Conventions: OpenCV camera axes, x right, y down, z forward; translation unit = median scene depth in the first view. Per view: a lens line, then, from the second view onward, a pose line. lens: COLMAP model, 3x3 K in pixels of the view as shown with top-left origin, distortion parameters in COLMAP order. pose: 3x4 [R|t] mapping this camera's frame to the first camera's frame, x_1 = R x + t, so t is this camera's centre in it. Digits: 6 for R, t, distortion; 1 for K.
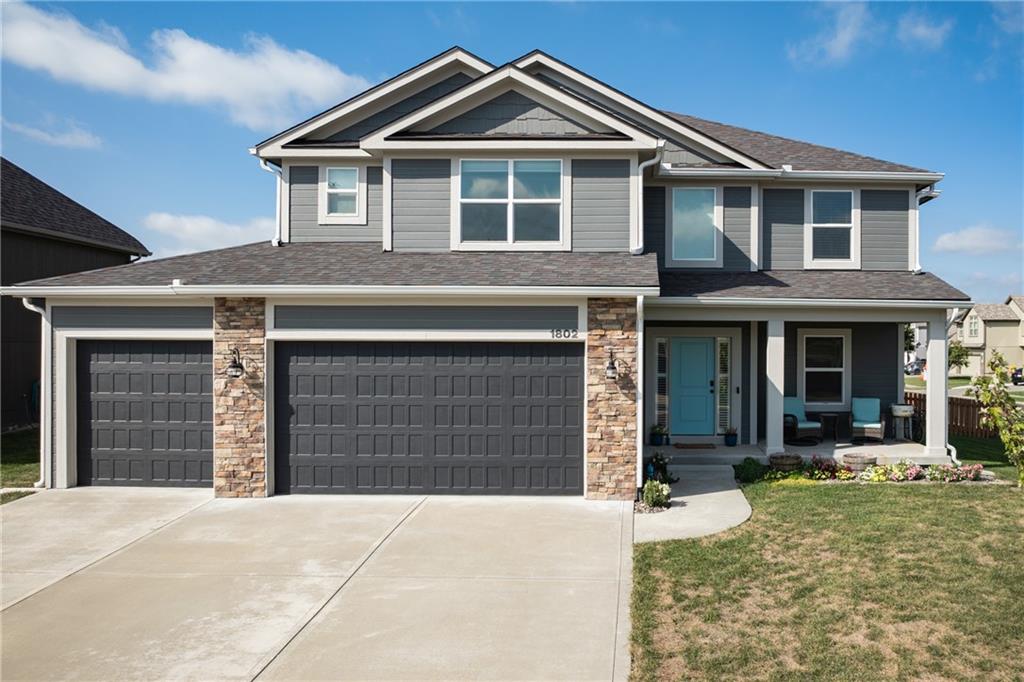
lens RADIAL K [[794.5, 0, 623.0], [0, 794.5, 348.8], [0, 0, 1]] dist [-0.008995, -0.005559]
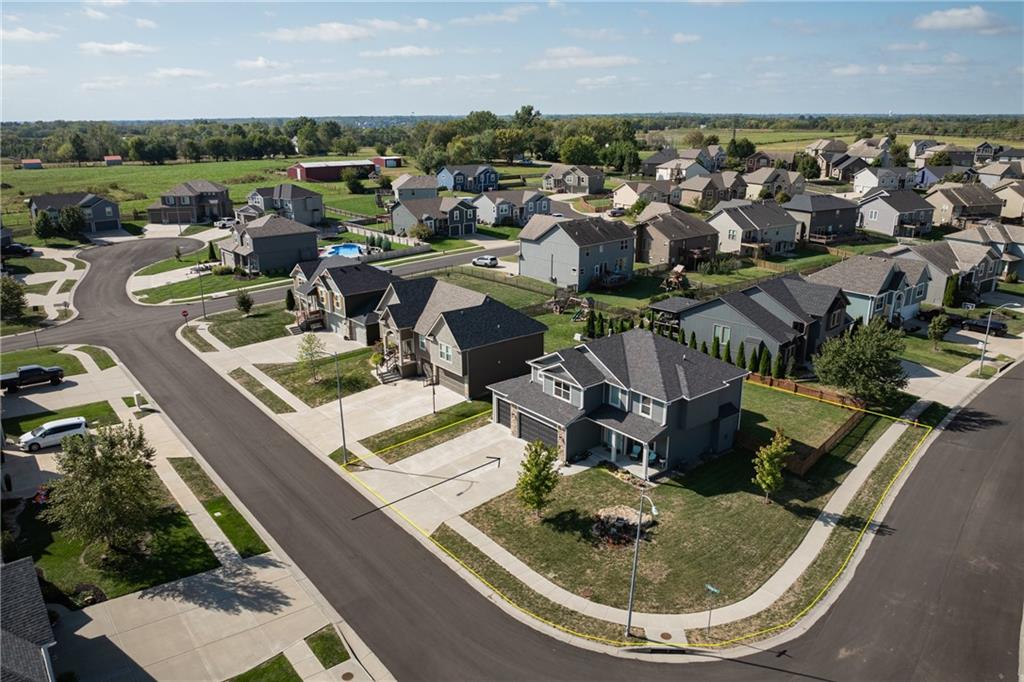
lens RADIAL K [[731.5, 0, 507.5], [0, 731.5, 339.4], [0, 0, 1]] dist [-0.034792, -0.006237]
pose [[0.625835, 0.218530, -0.748716, 2.658901], [0.008130, 0.958067, 0.286430, -1.624646], [0.779913, -0.185346, 0.597815, -1.624169]]
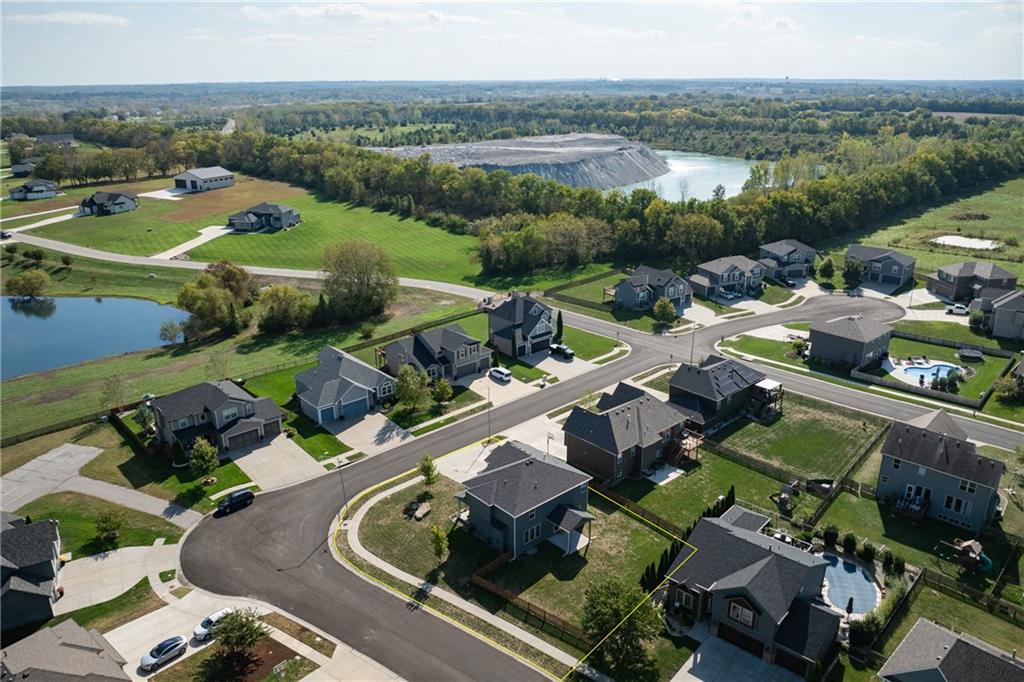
lens RADIAL K [[731.5, 0, 510.7], [0, 731.5, 342.6], [0, 0, 1]] dist [-0.034792, -0.006237]
pose [[-0.744527, 0.226455, -0.628011, 3.954769], [0.000408, 0.940864, 0.338784, -3.655690], [0.667592, 0.251978, -0.700591, 5.715575]]
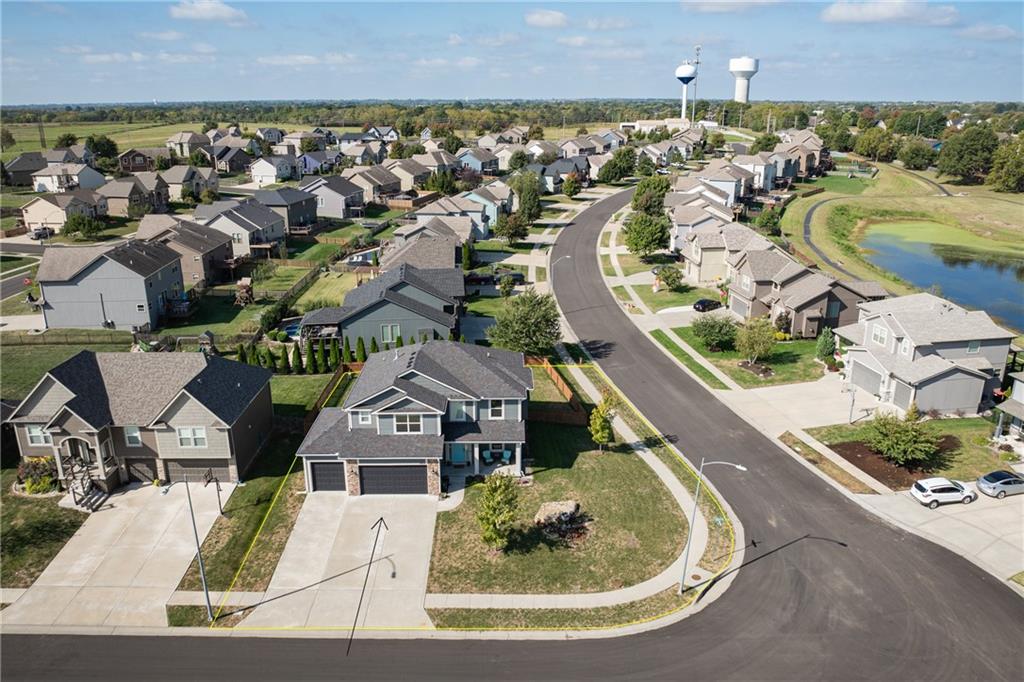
lens RADIAL K [[731.5, 0, 505.8], [0, 731.5, 343.1], [0, 0, 1]] dist [-0.034792, -0.006237]
pose [[0.999882, -0.014059, 0.006249, 0.341181], [0.011393, 0.949583, 0.313310, -1.745575], [-0.010338, -0.313202, 0.949630, -2.437558]]
